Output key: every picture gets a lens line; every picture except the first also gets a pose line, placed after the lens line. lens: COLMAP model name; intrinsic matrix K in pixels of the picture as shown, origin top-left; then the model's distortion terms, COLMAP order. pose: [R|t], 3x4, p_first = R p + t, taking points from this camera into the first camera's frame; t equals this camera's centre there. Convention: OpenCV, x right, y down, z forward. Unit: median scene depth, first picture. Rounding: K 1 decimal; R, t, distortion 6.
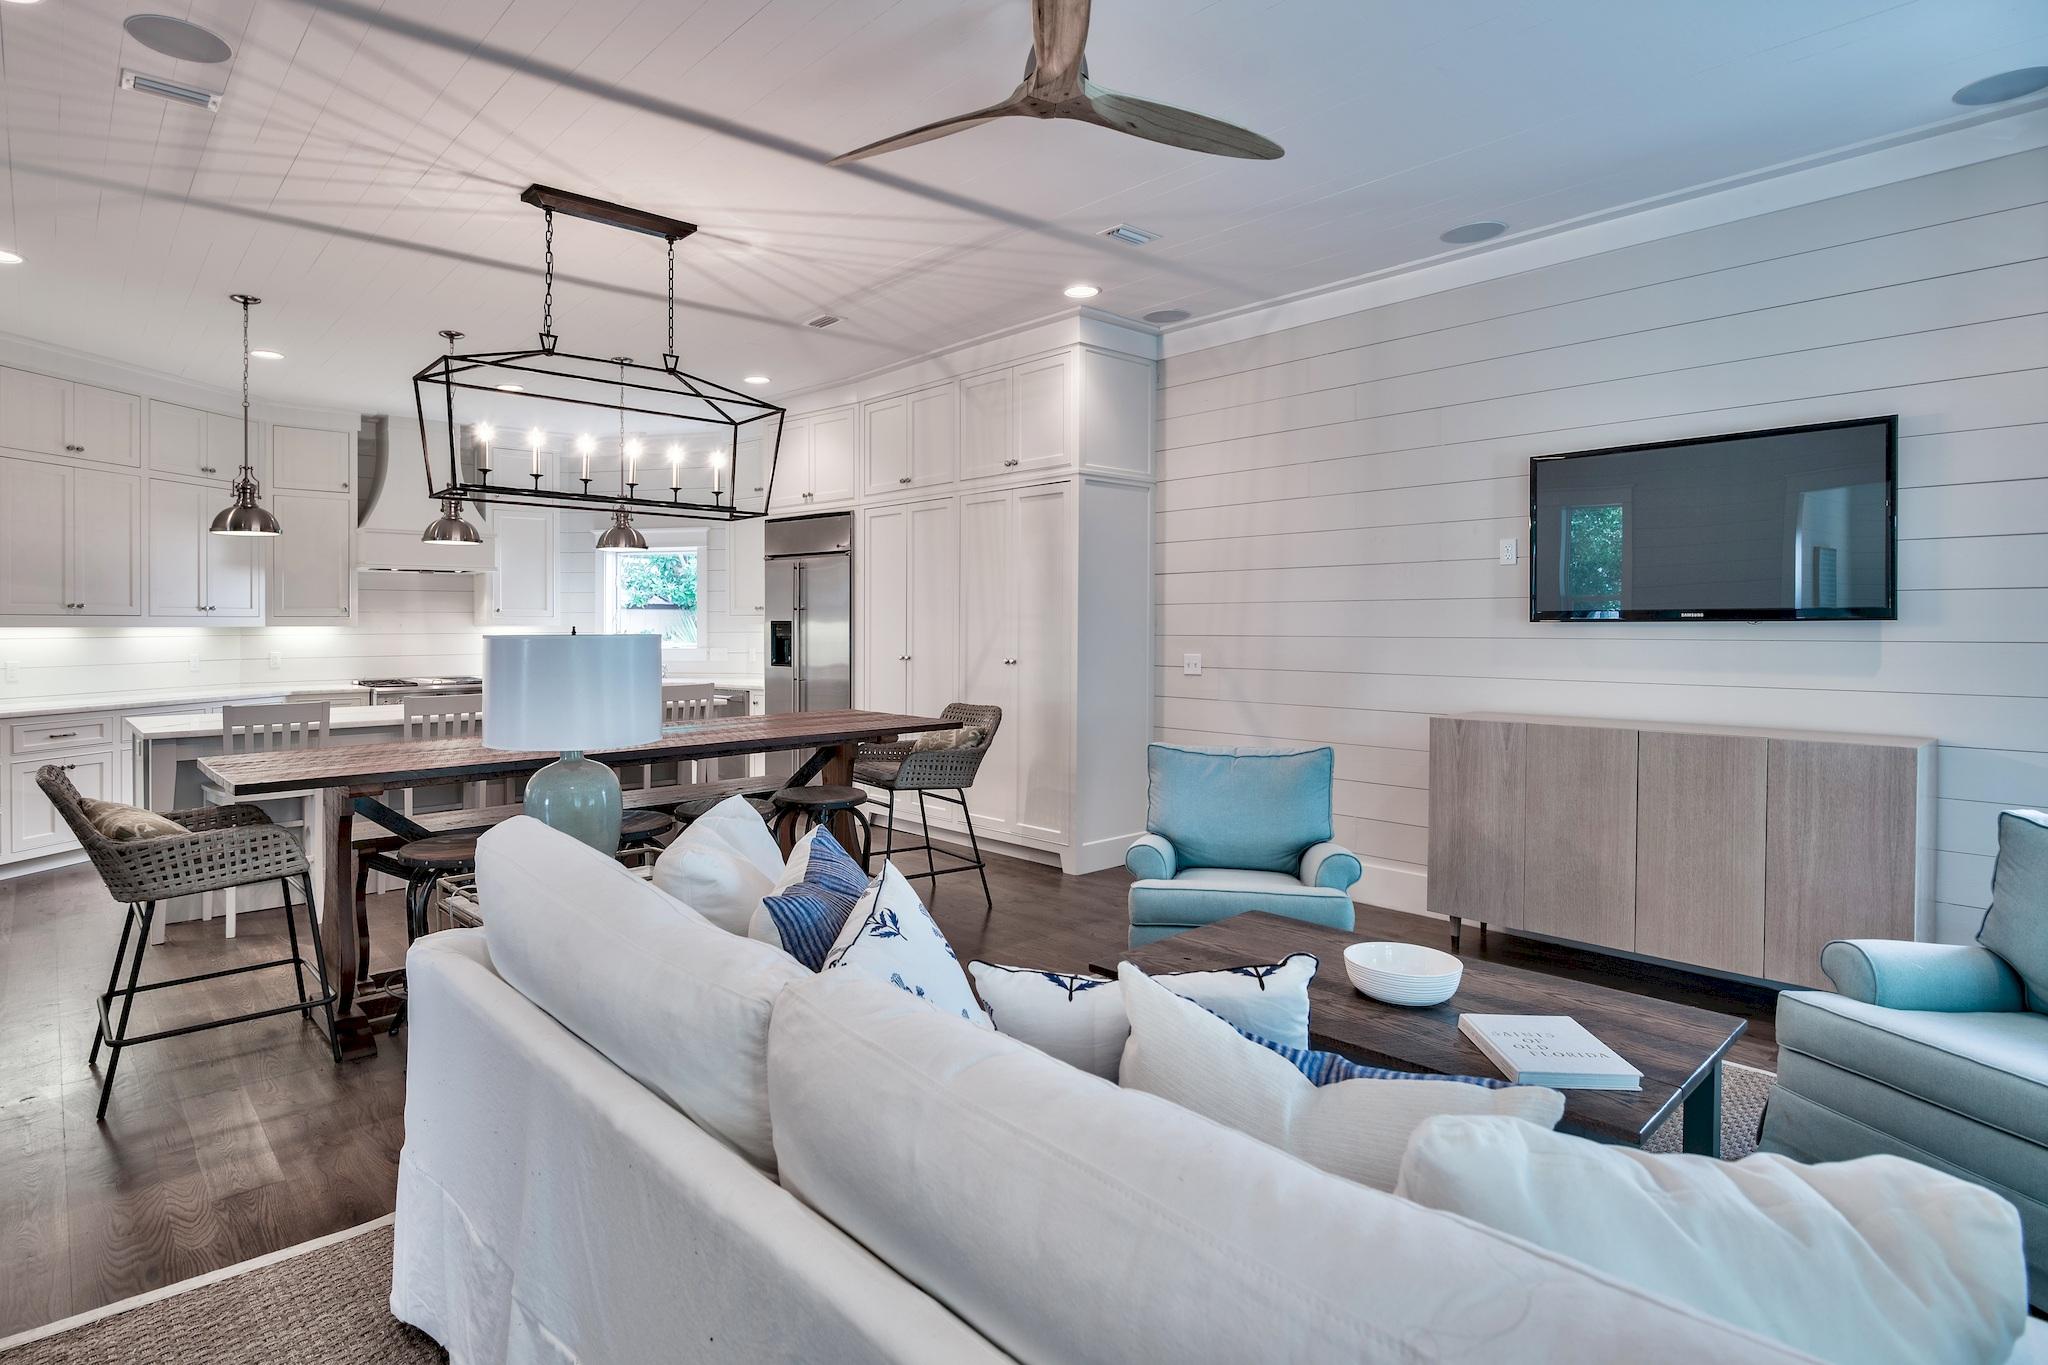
lens RADIAL K [[1065.9, 0, 926.2], [0, 1065.9, 623.1], [0, 0, 1]] dist [-0.001177, 0.000224]
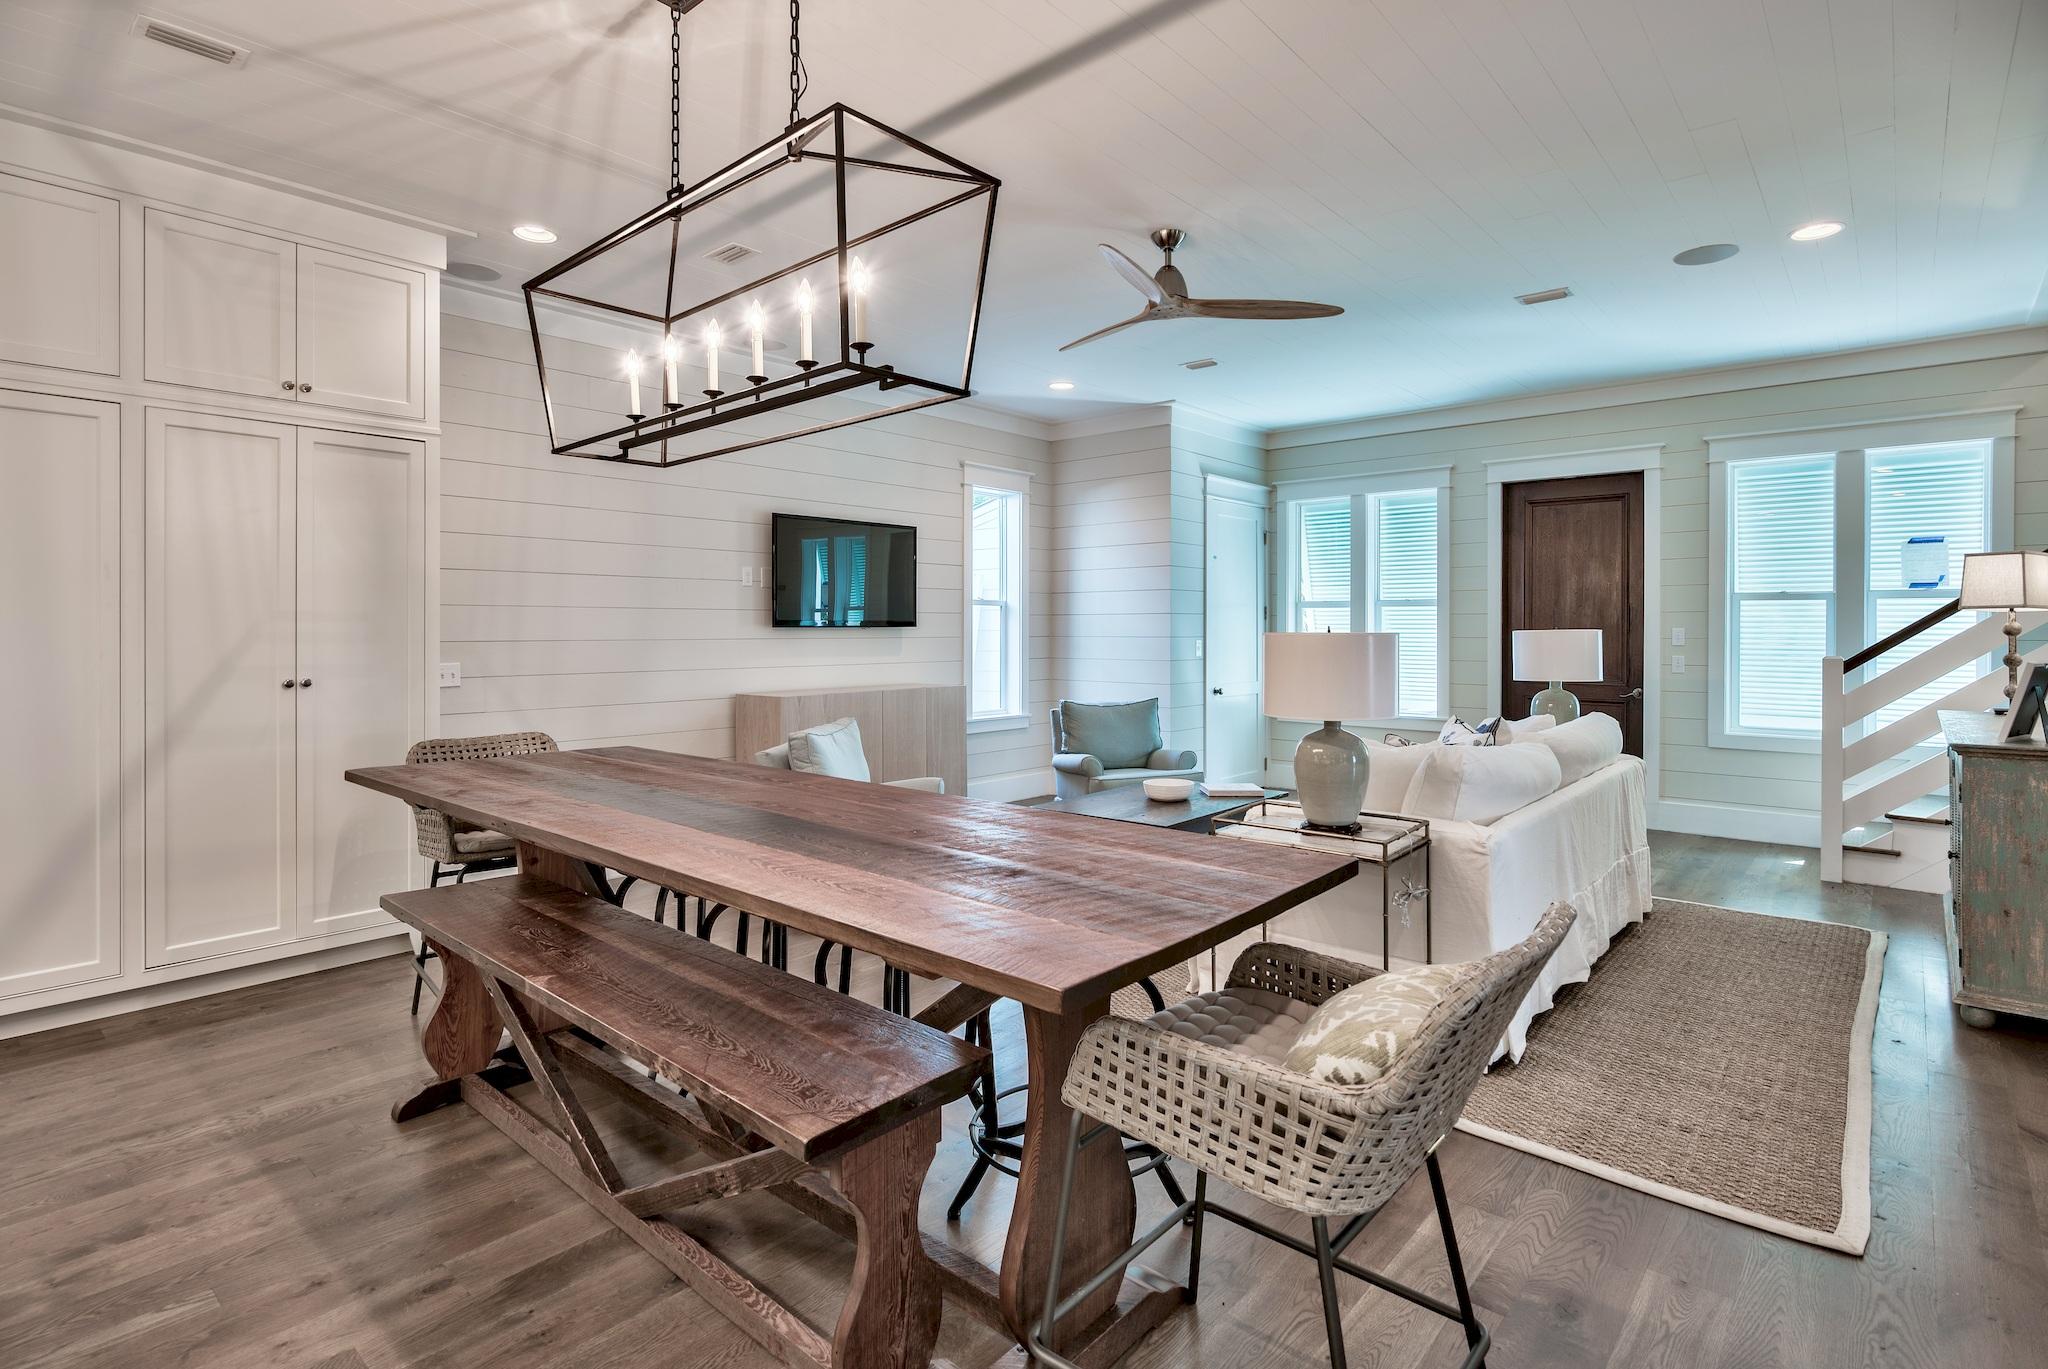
lens RADIAL K [[1023.6, 0, 1020.9], [0, 1023.6, 632.8], [0, 0, 1]] dist [-0.000828, 0.000709]
pose [[-0.158497, -0.002890, 0.987355, -0.760752], [-0.000761, 0.999996, 0.002805, 0.002100], [-0.987359, -0.000307, -0.158498, 0.796487]]
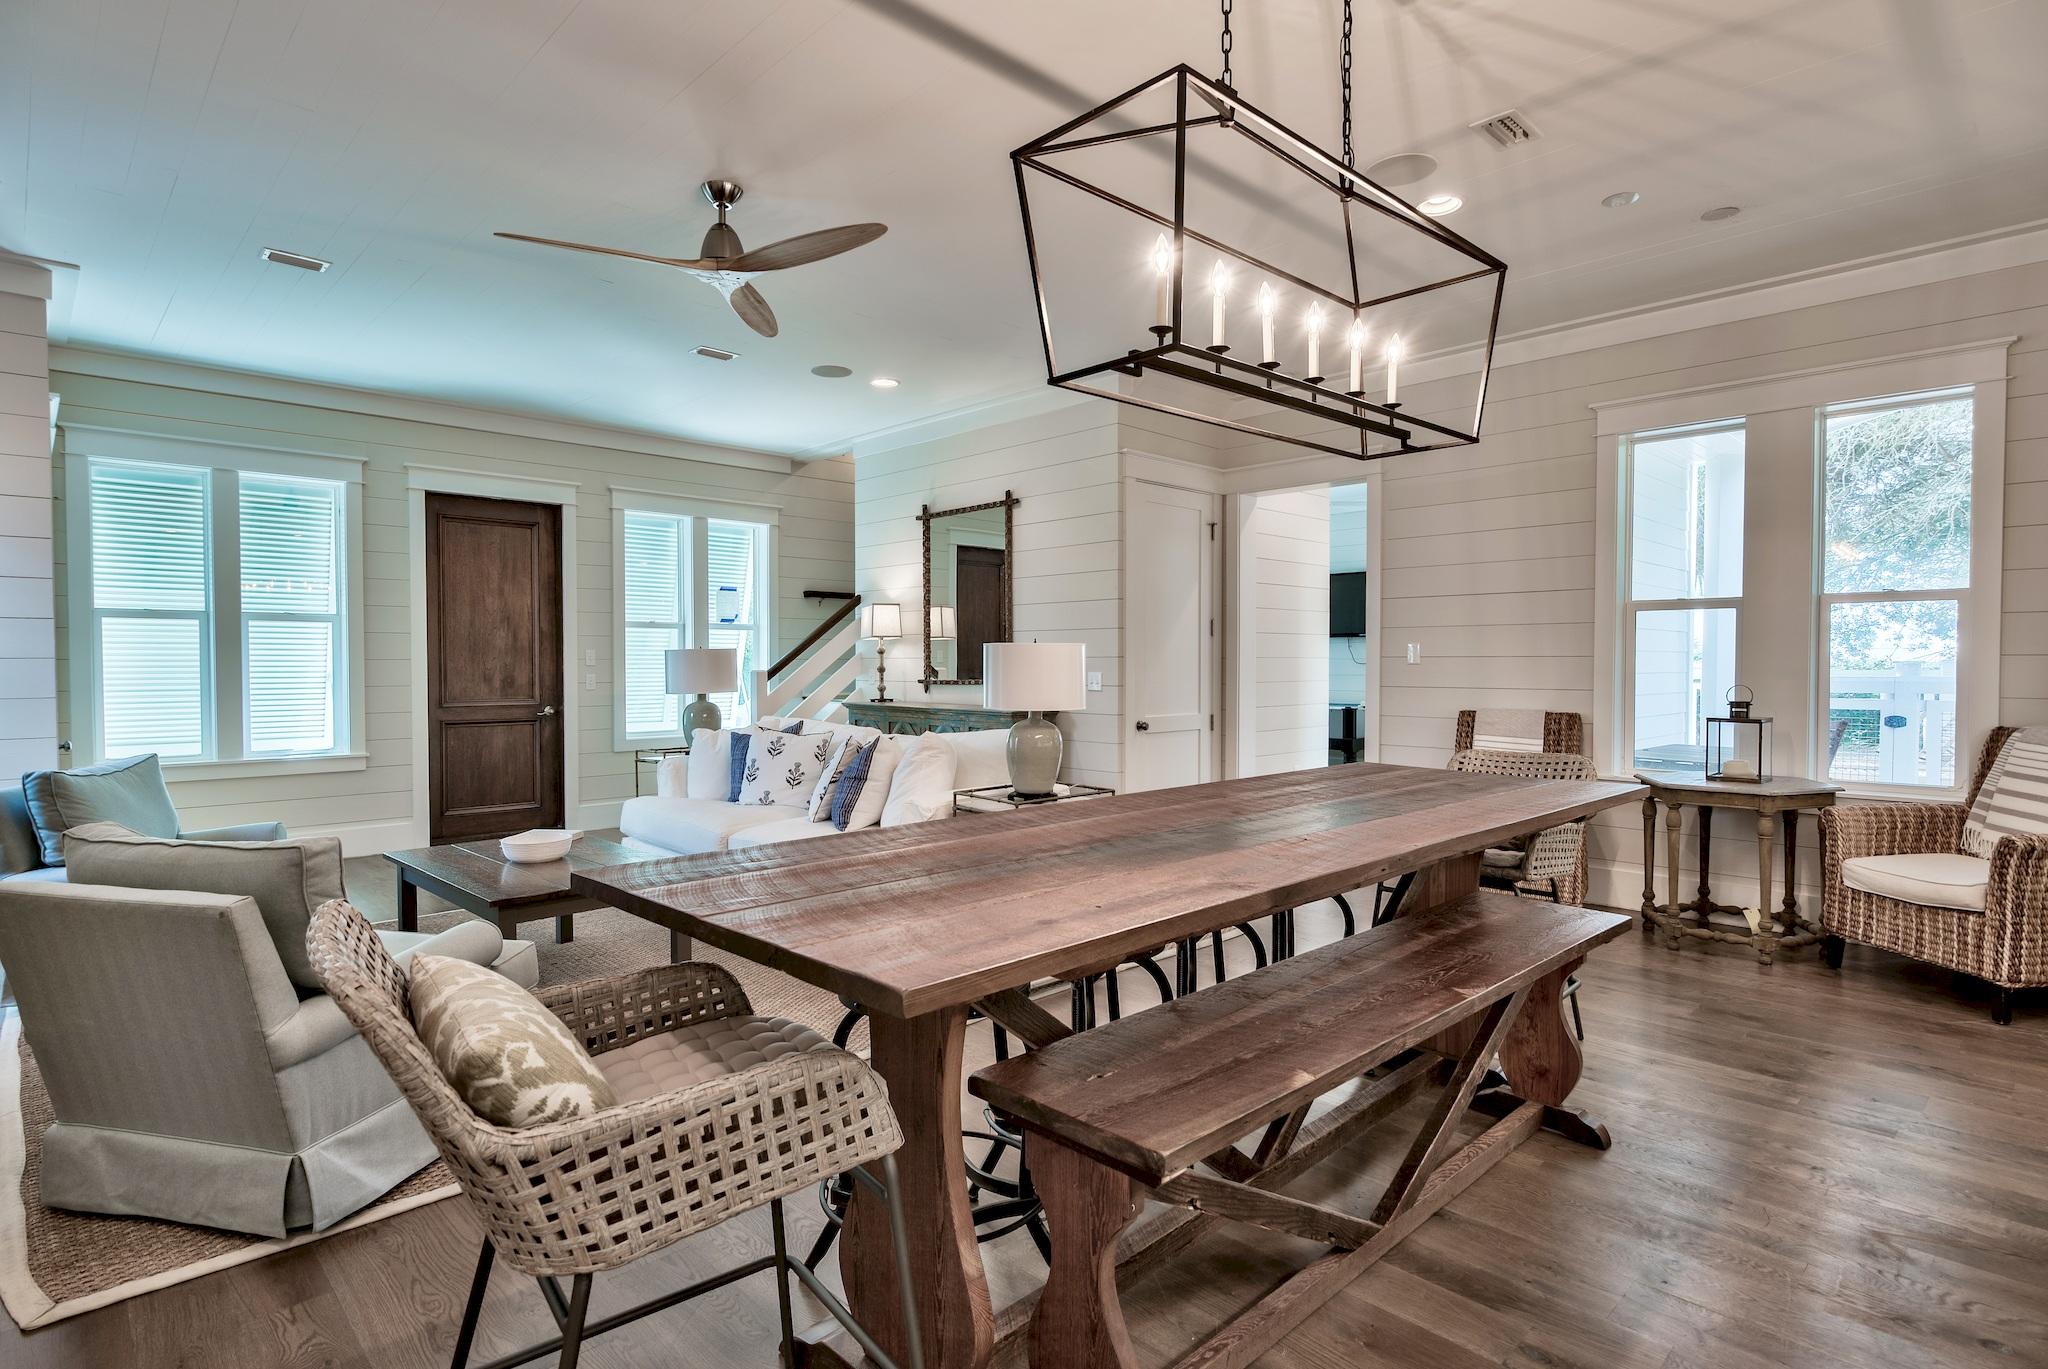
lens RADIAL K [[1044.4, 0, 1020.1], [0, 1044.4, 688.6], [0, 0, 1]] dist [-0.003071, -0.000738]
pose [[-0.996761, 0.005129, -0.080255, -0.087628], [0.002966, 0.999630, 0.027055, 0.016099], [0.080364, 0.026730, -0.996407, 1.324926]]
